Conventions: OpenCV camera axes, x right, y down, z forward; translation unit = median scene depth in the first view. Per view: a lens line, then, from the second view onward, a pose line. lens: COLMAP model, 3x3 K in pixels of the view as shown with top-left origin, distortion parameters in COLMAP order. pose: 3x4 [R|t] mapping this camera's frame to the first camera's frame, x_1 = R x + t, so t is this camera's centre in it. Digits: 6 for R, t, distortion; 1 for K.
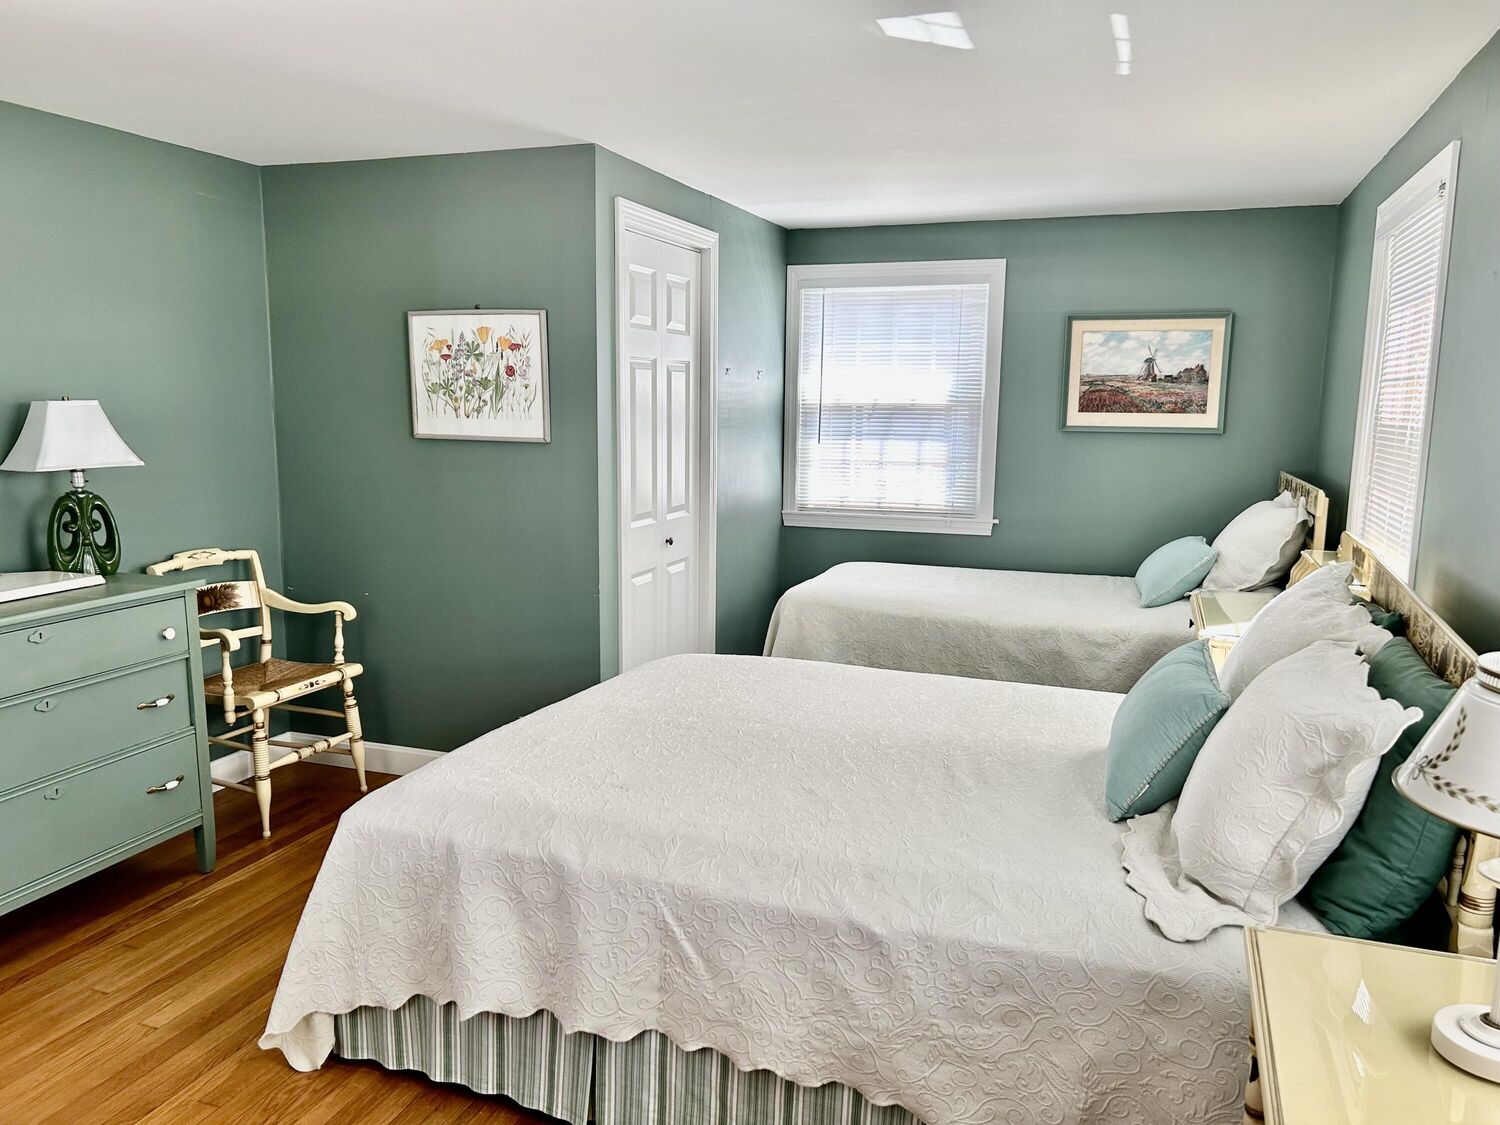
lens RADIAL K [[1132.5, 0, 748.6], [0, 1132.5, 576.2], [0, 0, 1]] dist [0.033654, -0.022652]
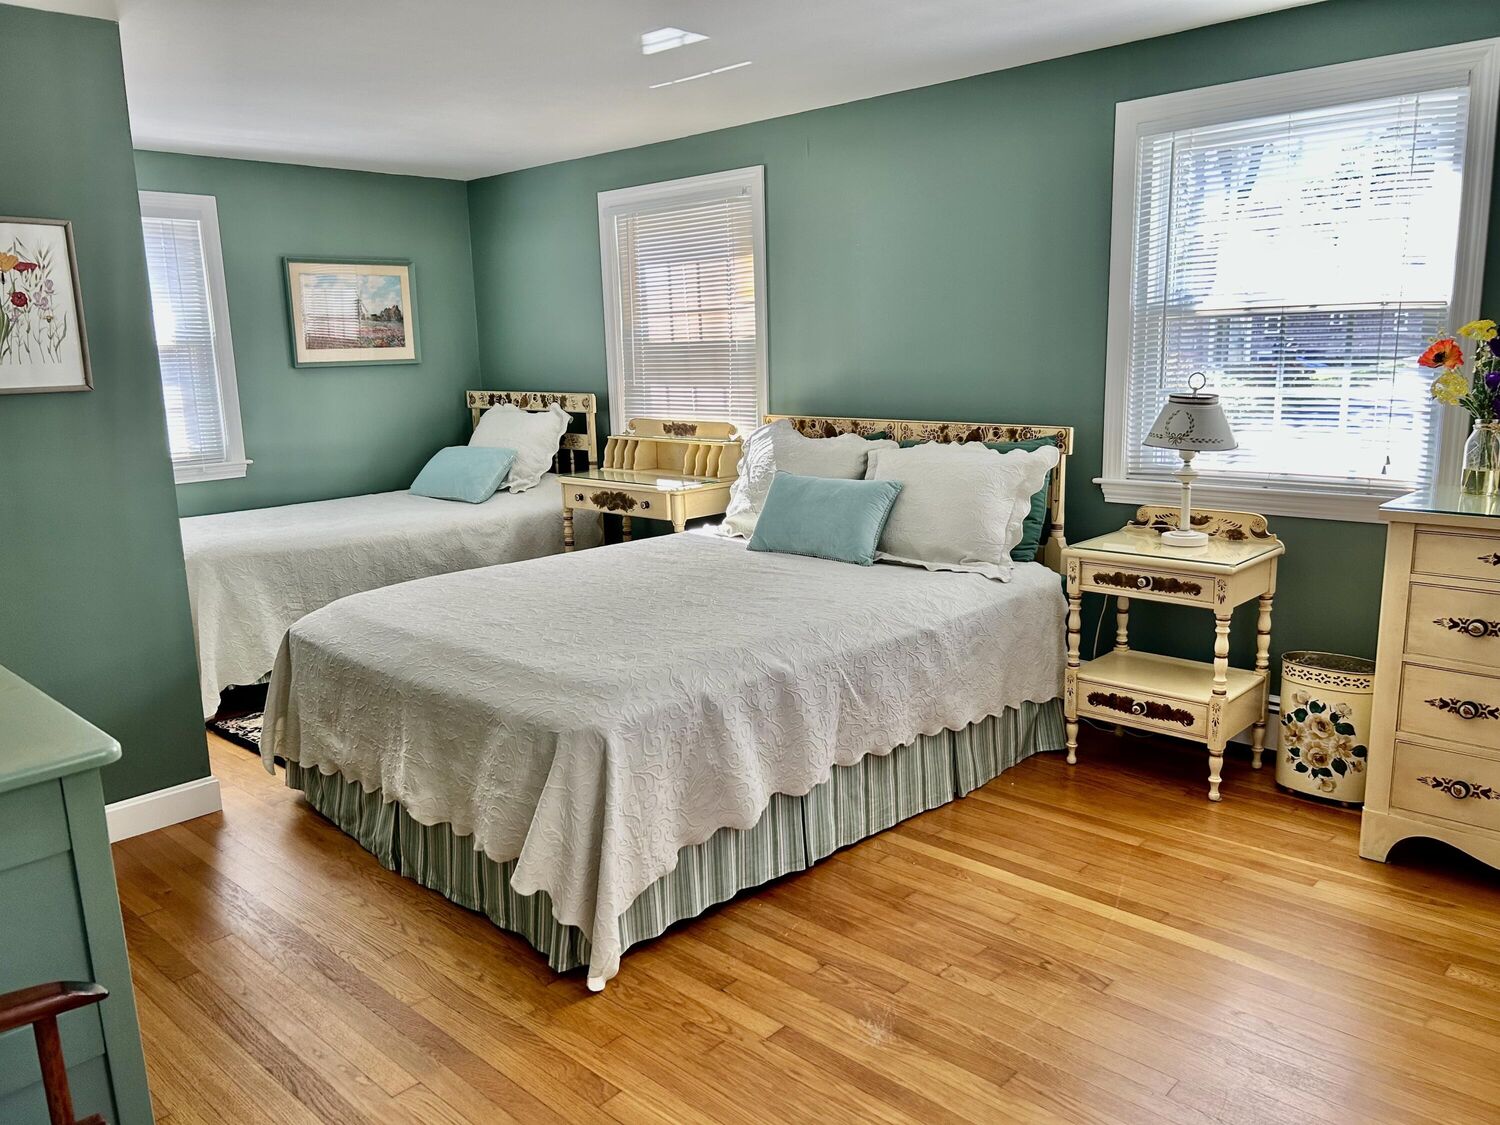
lens RADIAL K [[1132.5, 0, 750.2], [0, 1132.5, 555.1], [0, 0, 1]] dist [0.033654, -0.022652]
pose [[0.396148, -0.191637, 0.897966, -0.580430], [0.177881, 0.975467, 0.129702, -0.022090], [-0.900791, 0.108350, 0.420518, 0.210506]]
